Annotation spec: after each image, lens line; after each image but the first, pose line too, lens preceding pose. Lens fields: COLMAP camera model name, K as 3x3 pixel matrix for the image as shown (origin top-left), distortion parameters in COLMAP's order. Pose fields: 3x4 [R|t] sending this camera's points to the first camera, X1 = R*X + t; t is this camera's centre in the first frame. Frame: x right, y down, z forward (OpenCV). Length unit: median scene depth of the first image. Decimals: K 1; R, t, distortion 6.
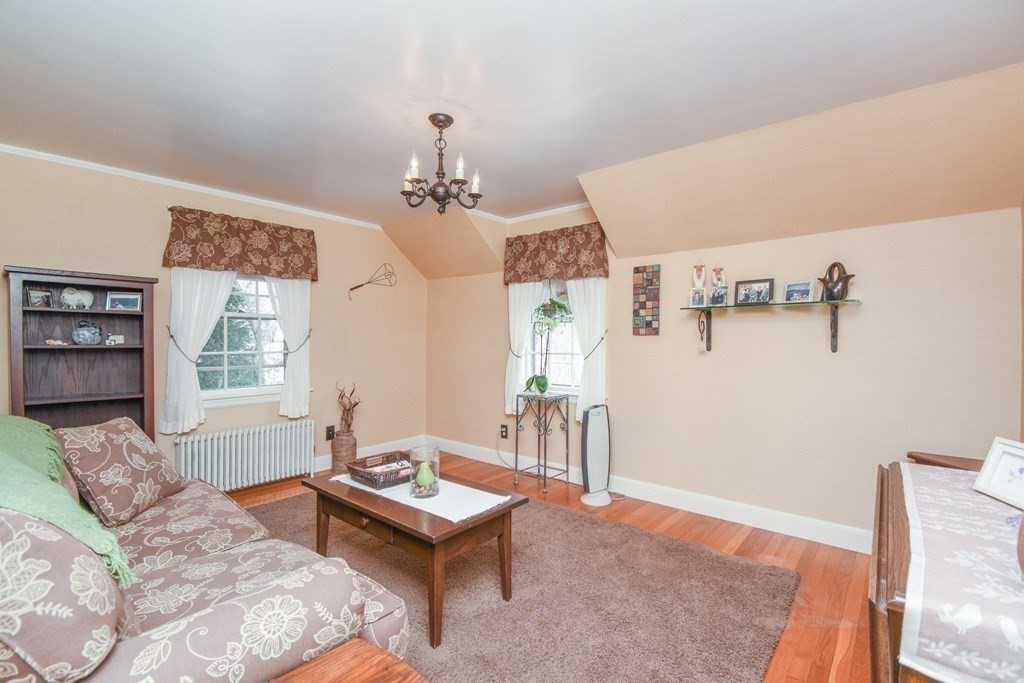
lens RADIAL K [[460.1, 0, 517.9], [0, 460.1, 340.3], [0, 0, 1]] dist [0.021561, -0.019390]
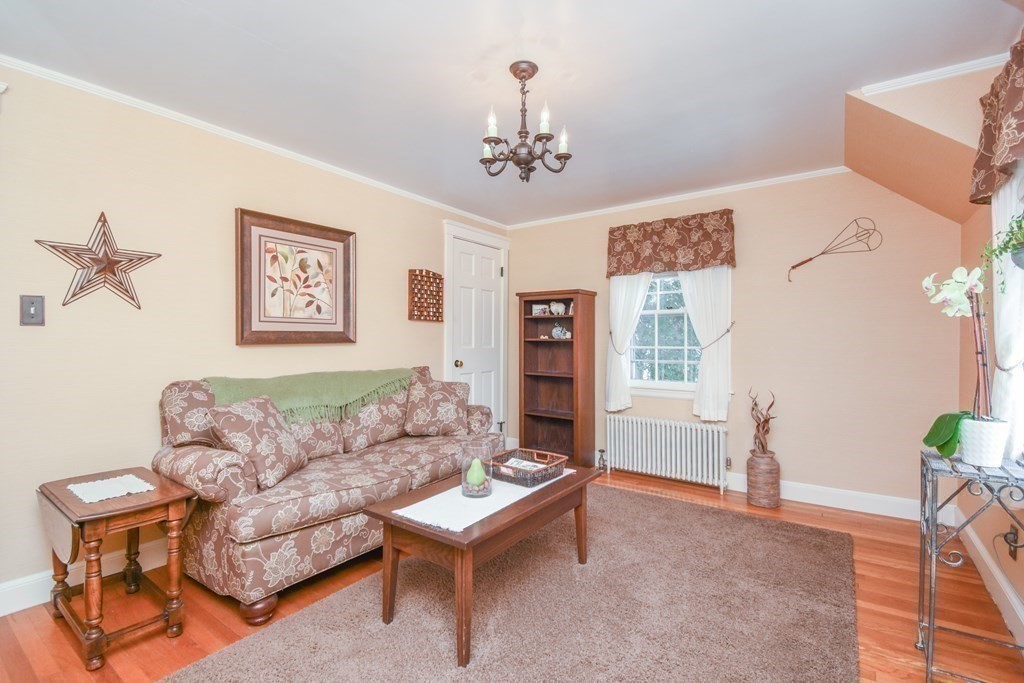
lens RADIAL K [[460.1, 0, 505.4], [0, 460.1, 338.0], [0, 0, 1]] dist [0.021561, -0.019390]
pose [[0.072714, -0.006700, -0.997330, 0.422636], [-0.003926, 0.999968, -0.007004, 0.013461], [0.997345, 0.004425, 0.072685, 0.566528]]
